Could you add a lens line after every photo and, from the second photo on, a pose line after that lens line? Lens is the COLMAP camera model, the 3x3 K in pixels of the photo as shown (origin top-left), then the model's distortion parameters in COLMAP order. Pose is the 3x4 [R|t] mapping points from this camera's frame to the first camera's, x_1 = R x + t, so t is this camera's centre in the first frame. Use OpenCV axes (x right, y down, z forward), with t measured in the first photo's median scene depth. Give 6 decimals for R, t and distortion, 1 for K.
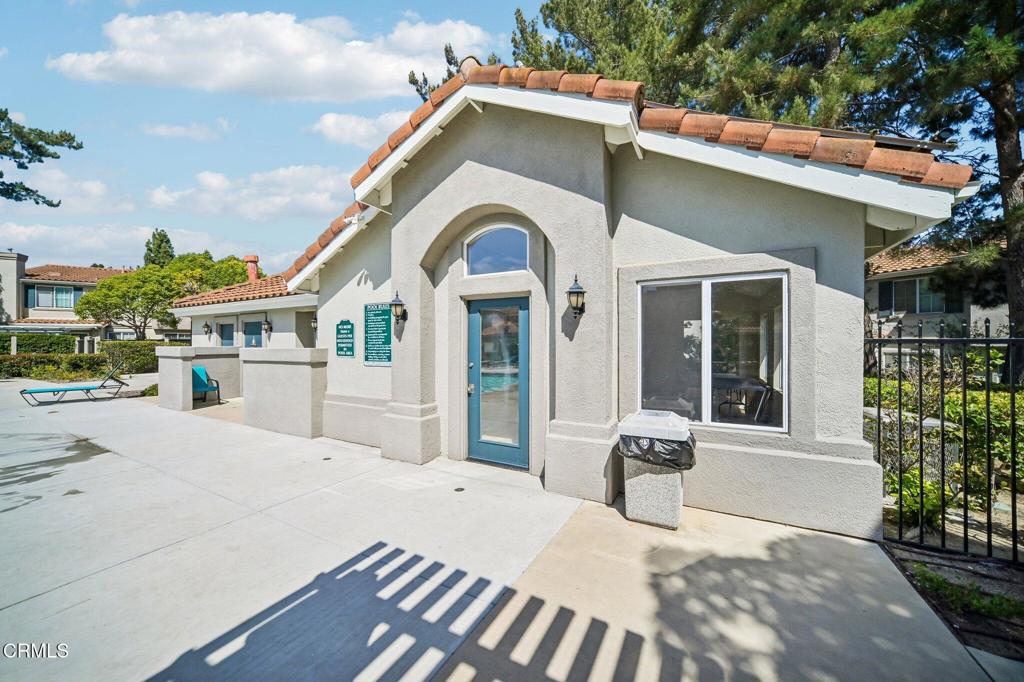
lens RADIAL K [[368.1, 0, 509.8], [0, 368.1, 343.1], [0, 0, 1]] dist [0.000644, 0.000251]
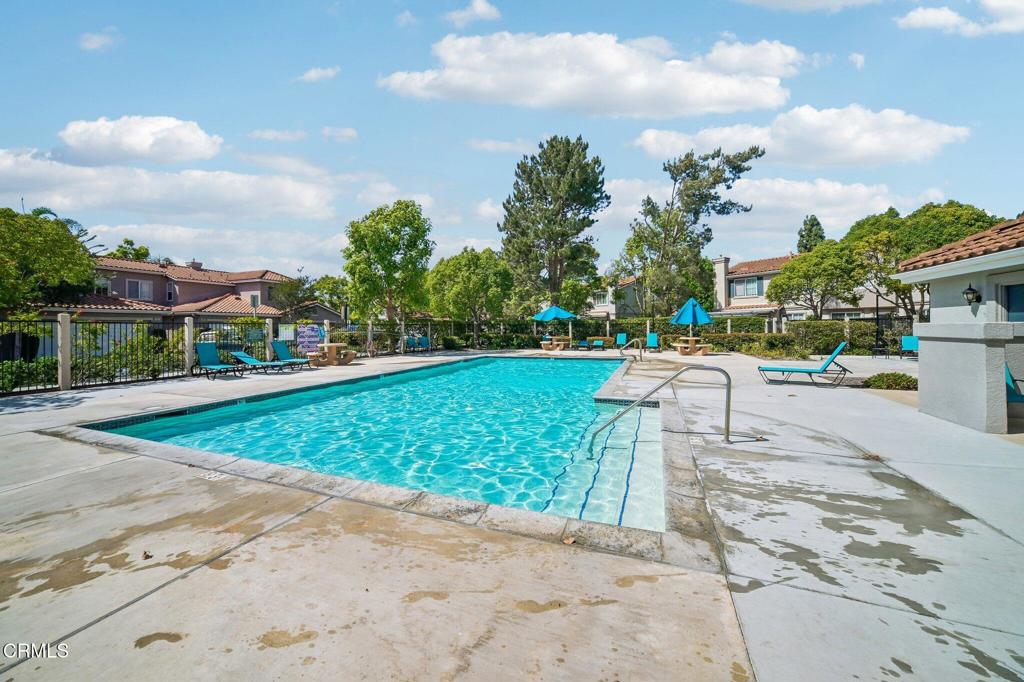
lens RADIAL K [[368.1, 0, 509.1], [0, 368.1, 337.5], [0, 0, 1]] dist [0.000644, 0.000251]
pose [[0.133133, 0.018561, -0.990924, -0.143364], [0.019295, 0.999587, 0.021316, 0.002389], [0.990910, -0.021958, 0.132720, 0.058921]]
